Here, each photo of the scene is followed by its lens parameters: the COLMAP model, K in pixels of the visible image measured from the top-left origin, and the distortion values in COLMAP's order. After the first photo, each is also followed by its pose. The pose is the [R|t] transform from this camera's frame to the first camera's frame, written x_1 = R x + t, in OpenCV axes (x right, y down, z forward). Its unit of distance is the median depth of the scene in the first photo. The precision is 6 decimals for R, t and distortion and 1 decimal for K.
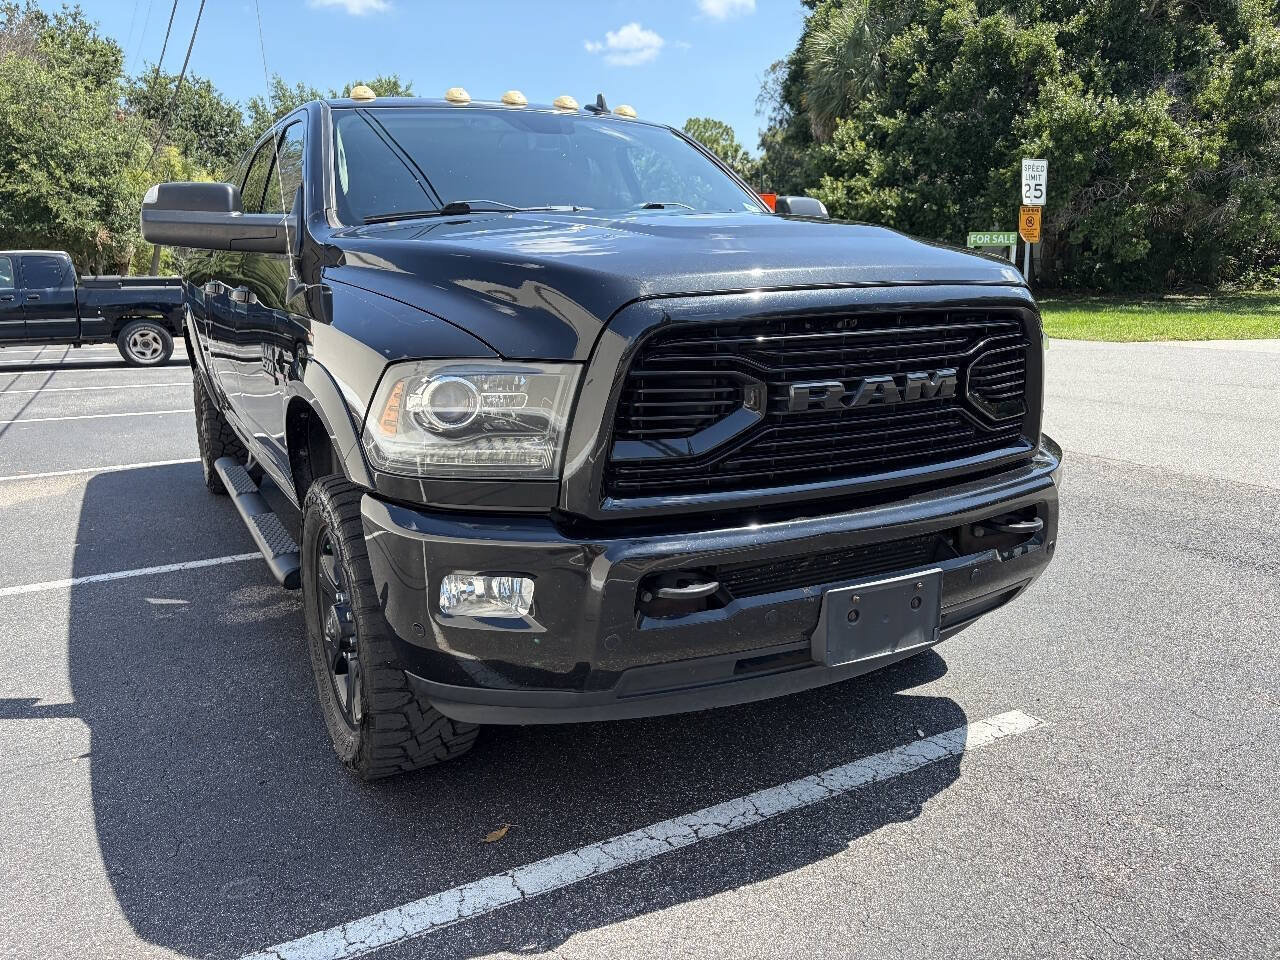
lens RADIAL K [[971.5, 0, 644.1], [0, 971.5, 467.2], [0, 0, 1]] dist [0.042532, -0.044221]
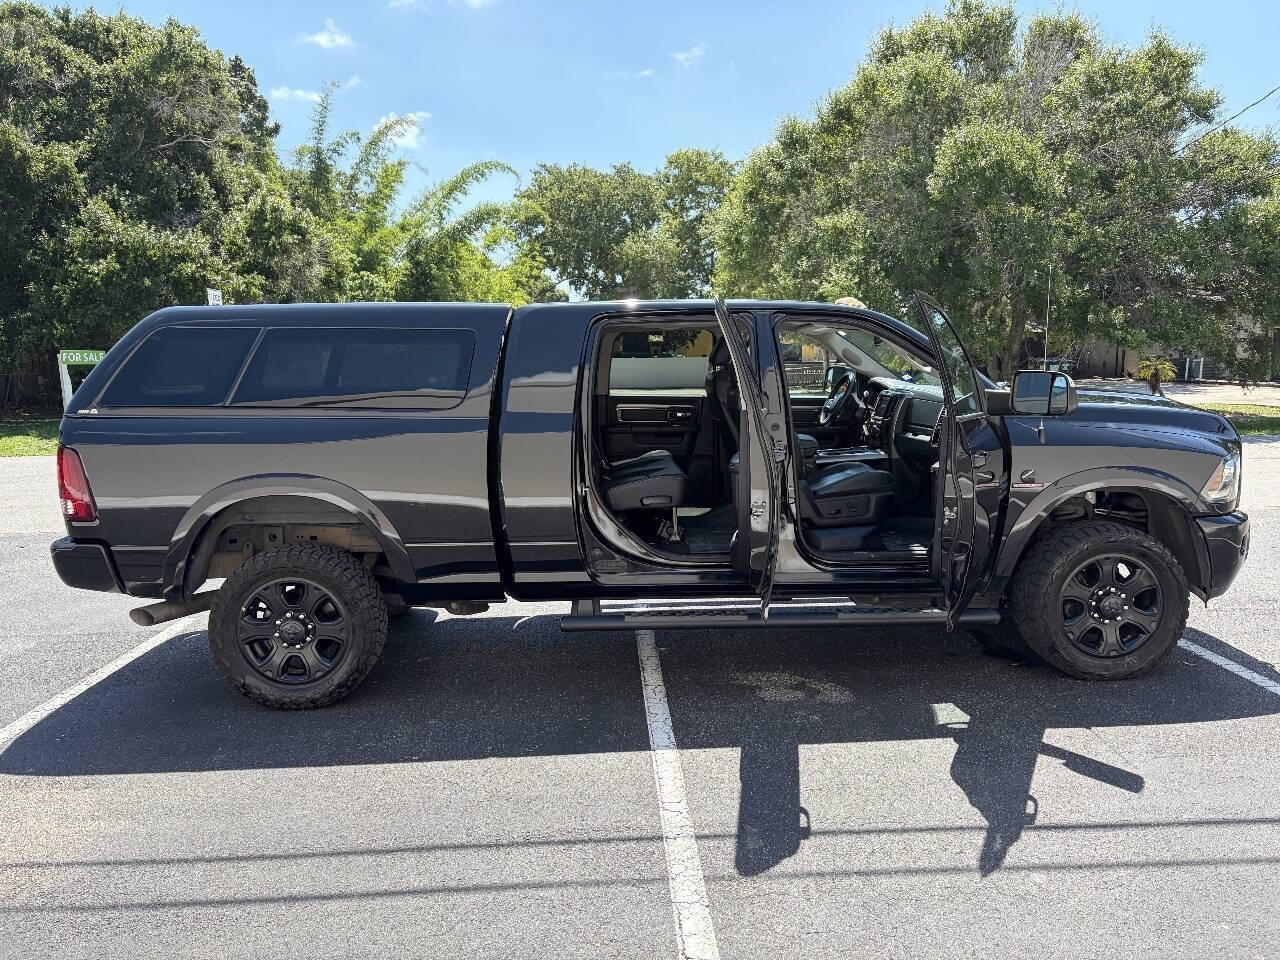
lens RADIAL K [[971.5, 0, 643.7], [0, 971.5, 482.6], [0, 0, 1]] dist [0.042532, -0.044221]
pose [[0.438708, -0.103918, 0.892601, -0.283397], [0.187289, 0.982052, 0.022281, -0.033948], [-0.878896, 0.157399, 0.450297, 0.107684]]
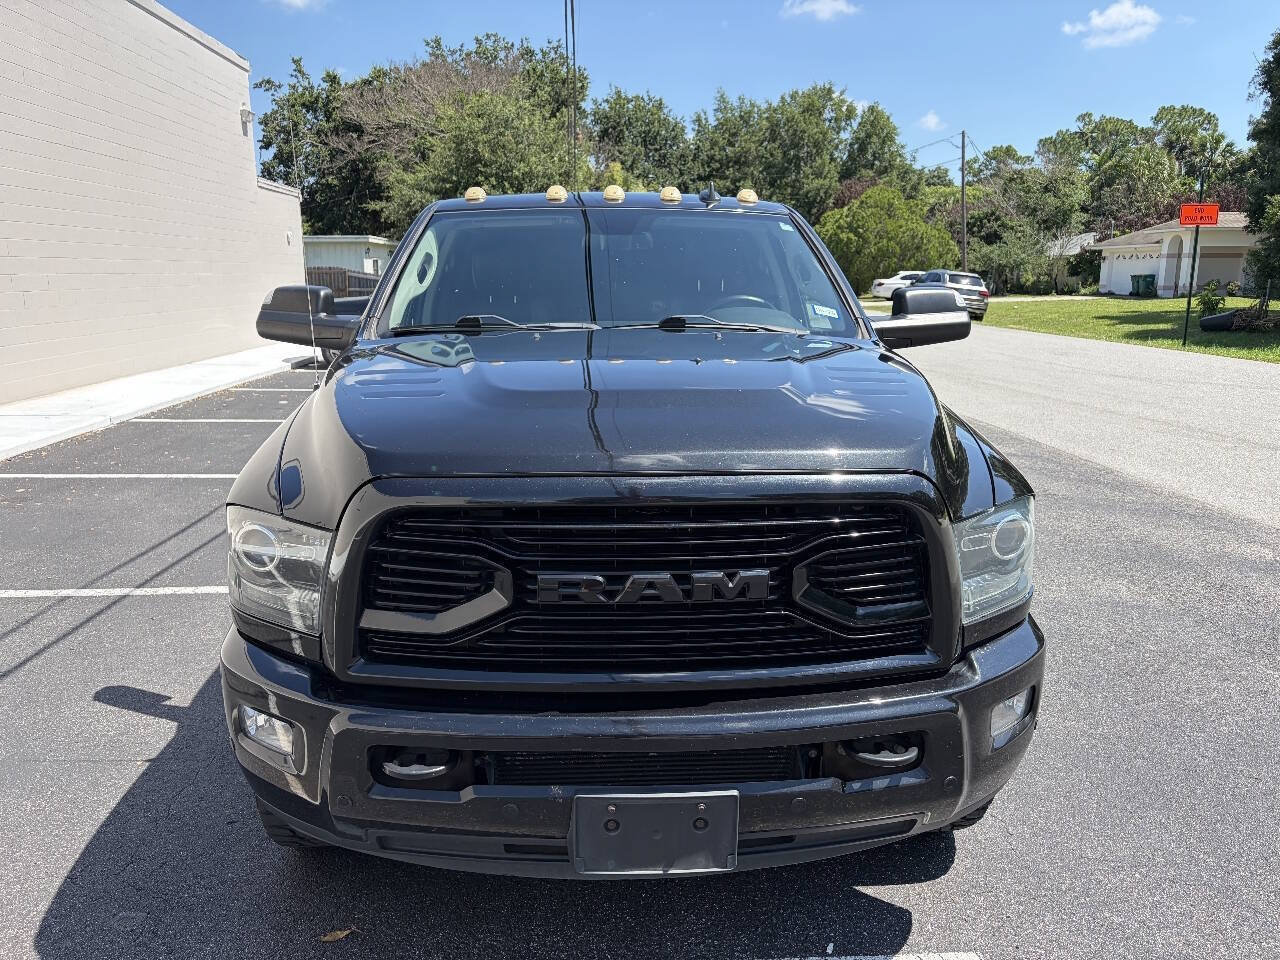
lens RADIAL K [[971.5, 0, 633.6], [0, 971.5, 470.4], [0, 0, 1]] dist [0.042532, -0.044221]
pose [[0.905327, 0.103115, -0.412007, 0.056255], [-0.101767, 0.994487, 0.025278, -0.020038], [0.412342, 0.019043, 0.910830, 0.015541]]
